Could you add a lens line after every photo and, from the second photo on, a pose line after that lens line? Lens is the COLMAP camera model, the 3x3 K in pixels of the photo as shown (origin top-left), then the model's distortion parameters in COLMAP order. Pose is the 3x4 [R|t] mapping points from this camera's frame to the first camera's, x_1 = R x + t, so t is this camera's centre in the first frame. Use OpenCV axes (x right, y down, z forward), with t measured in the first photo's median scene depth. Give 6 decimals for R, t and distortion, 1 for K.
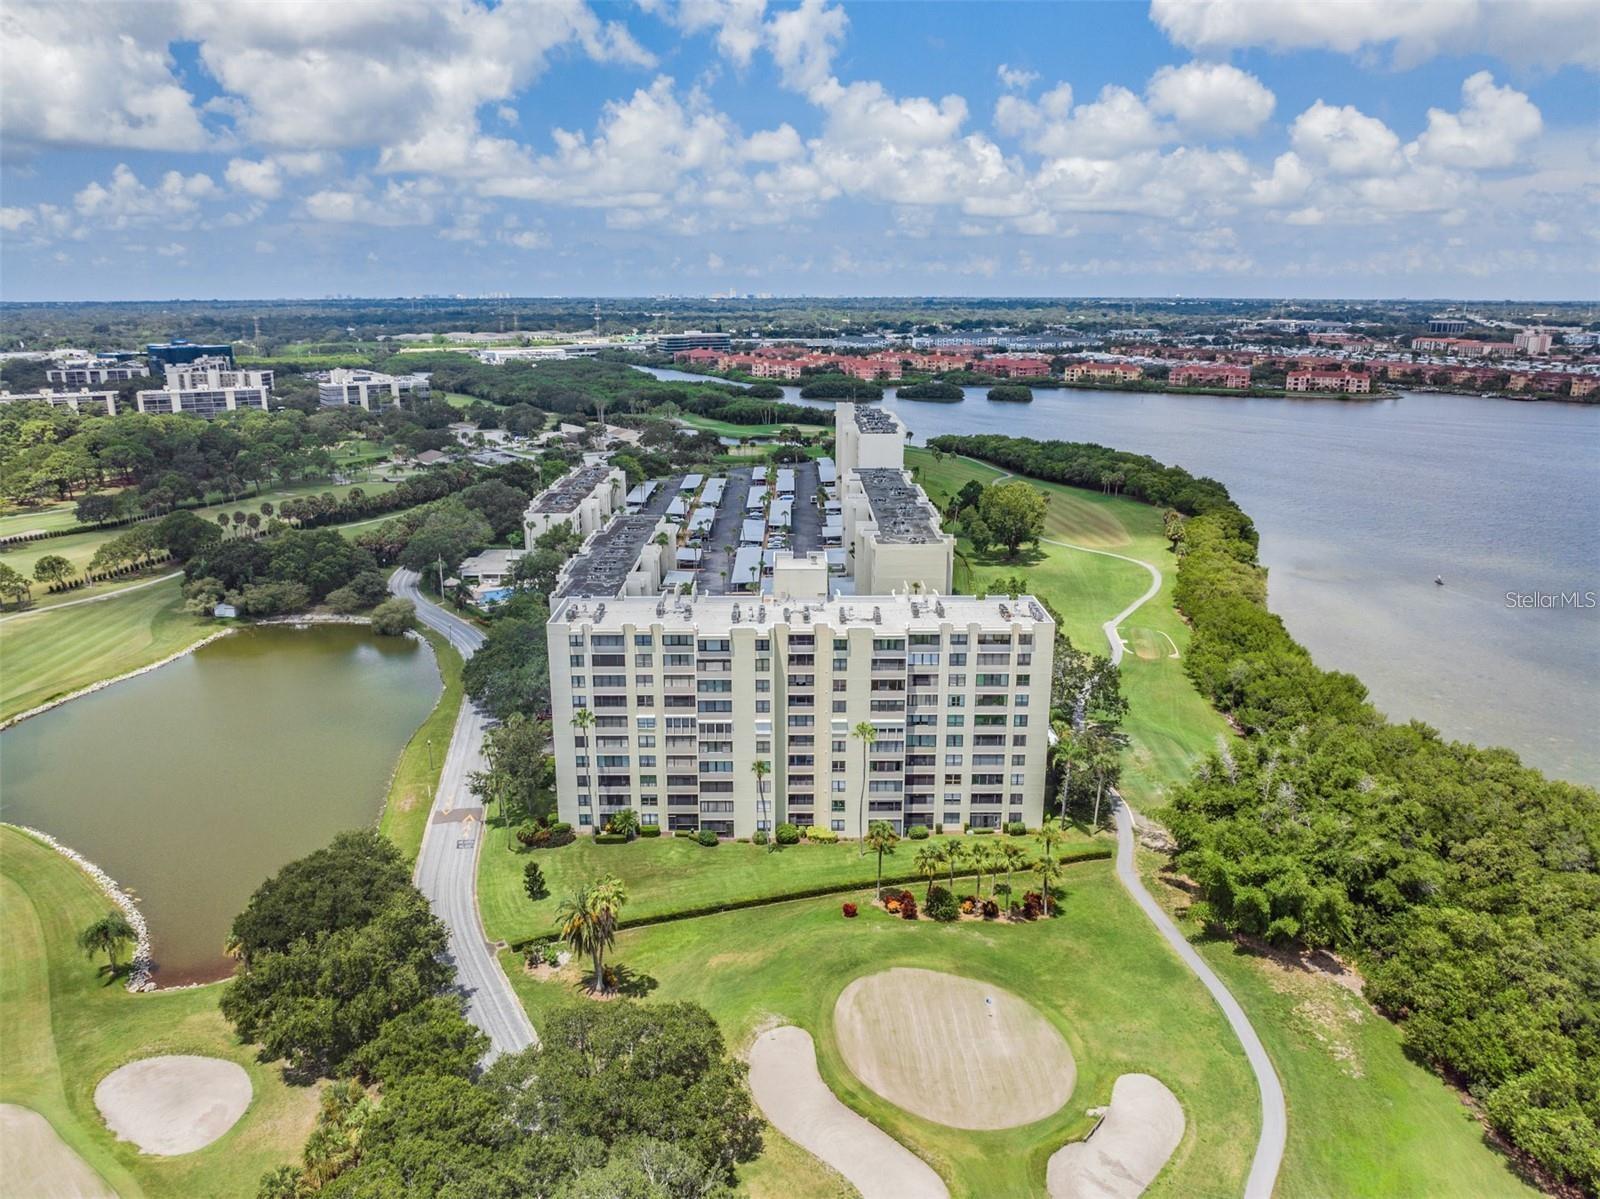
lens RADIAL K [[1133.6, 0, 800.0], [0, 1133.6, 599.5], [0, 0, 1]] dist [-0.021705, 0.001739]
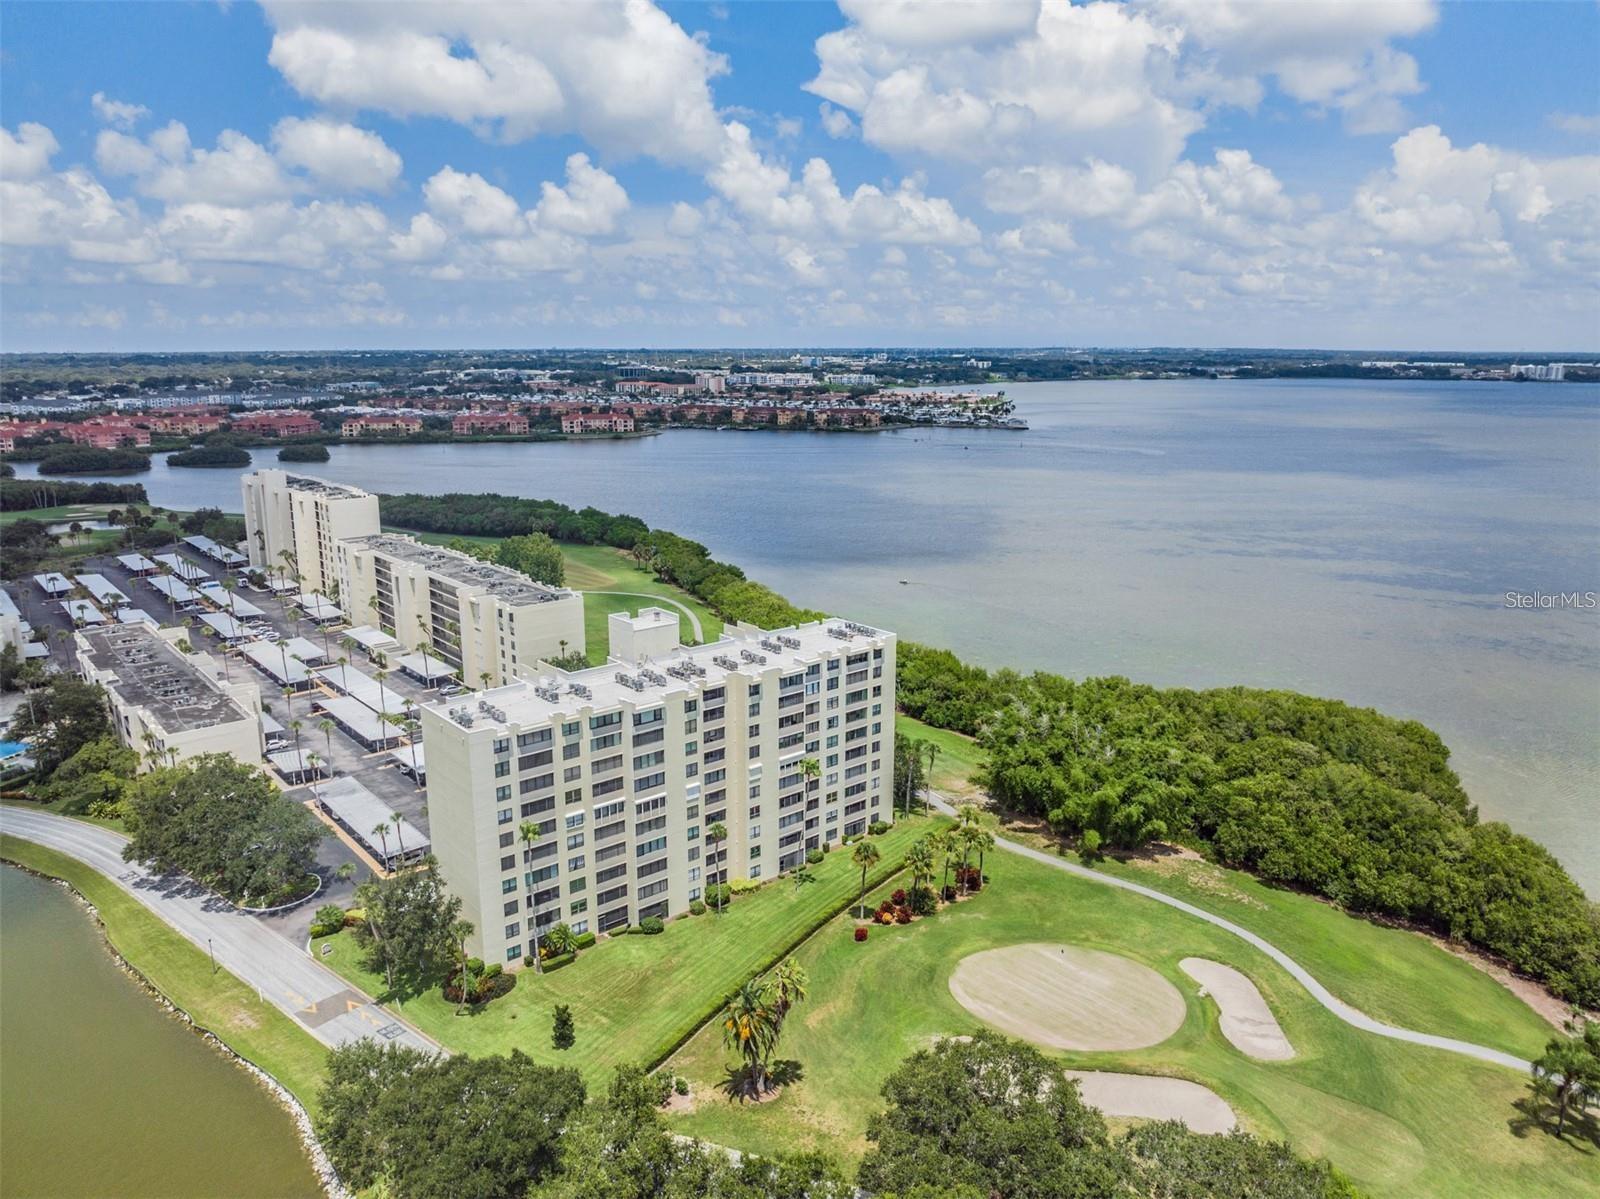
lens RADIAL K [[1133.6, 0, 800.0], [0, 1133.6, 599.5], [0, 0, 1]] dist [-0.021705, 0.001739]
pose [[0.762868, -0.142828, 0.630581, -0.244512], [0.170247, 0.985251, 0.017200, -0.021785], [-0.623738, 0.094233, 0.775932, 0.082342]]
